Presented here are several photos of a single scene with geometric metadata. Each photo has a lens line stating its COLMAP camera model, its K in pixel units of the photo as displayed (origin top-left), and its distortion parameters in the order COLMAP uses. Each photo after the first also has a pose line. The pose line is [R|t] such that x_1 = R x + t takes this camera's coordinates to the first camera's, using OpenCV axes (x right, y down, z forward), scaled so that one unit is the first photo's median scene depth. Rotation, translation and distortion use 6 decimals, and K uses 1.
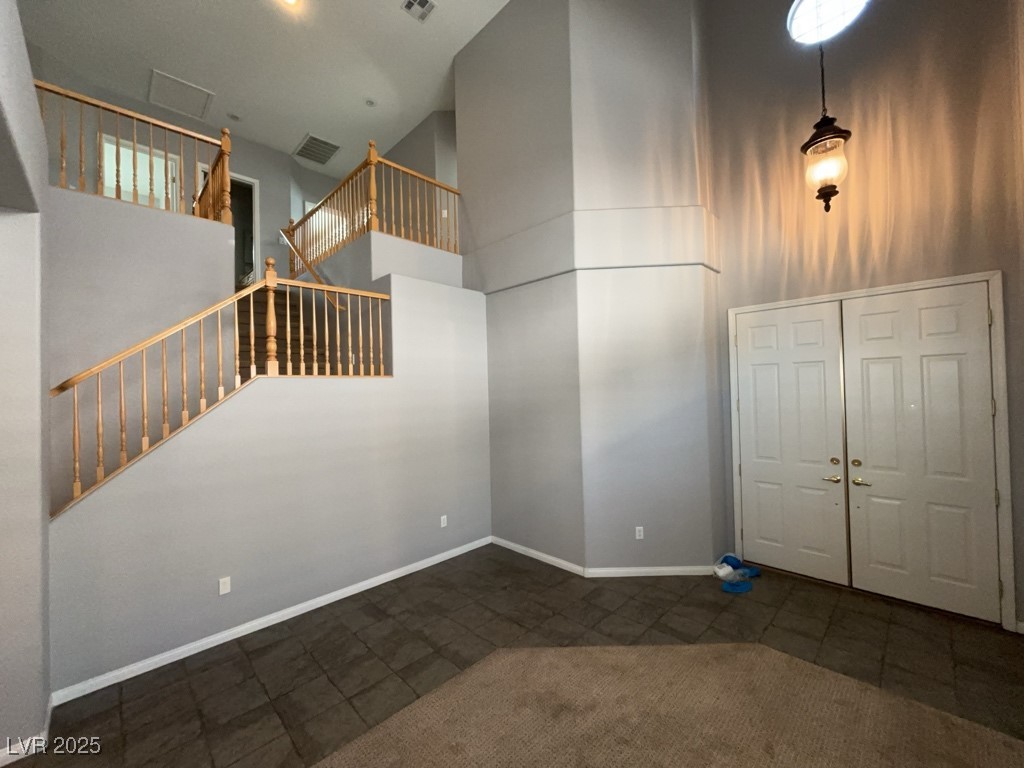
lens RADIAL K [[412.0, 0, 512.0], [0, 412.0, 384.0], [0, 0, 1]] dist [0.009125, 0.000032]
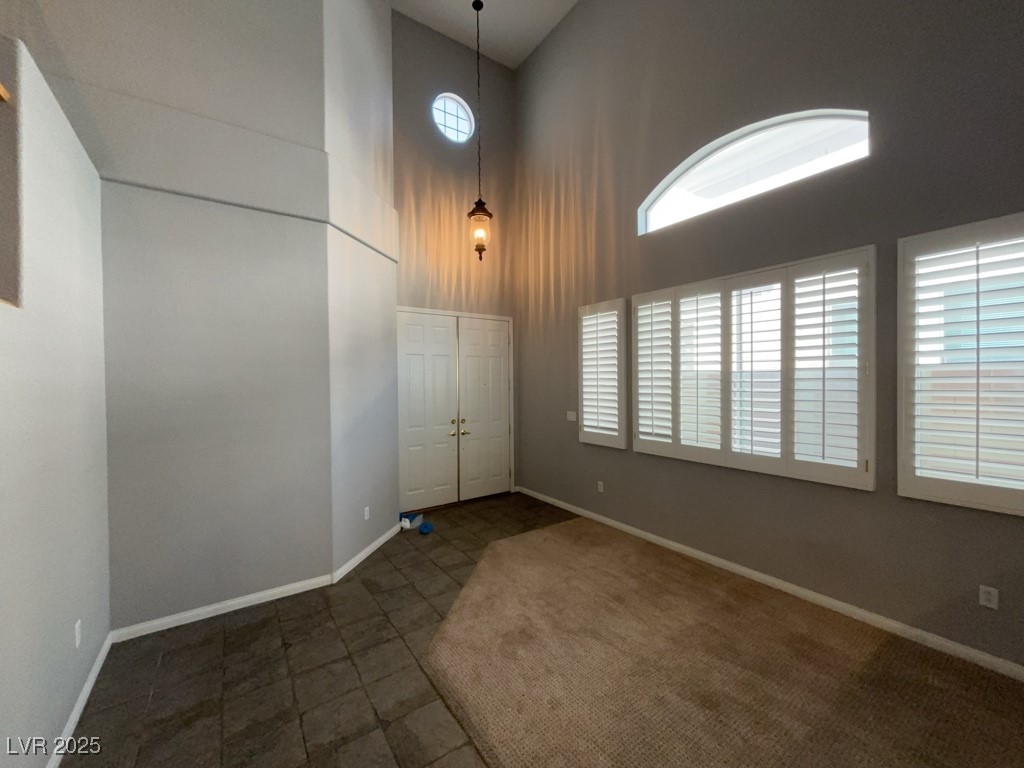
lens RADIAL K [[410.5, 0, 508.7], [0, 410.5, 383.6], [0, 0, 1]] dist [0.007163, -0.003673]
pose [[0.180824, 0.012056, 0.983442, -0.682213], [-0.015689, 0.999833, -0.009373, 0.058735], [-0.983390, -0.013735, 0.180983, 0.550864]]
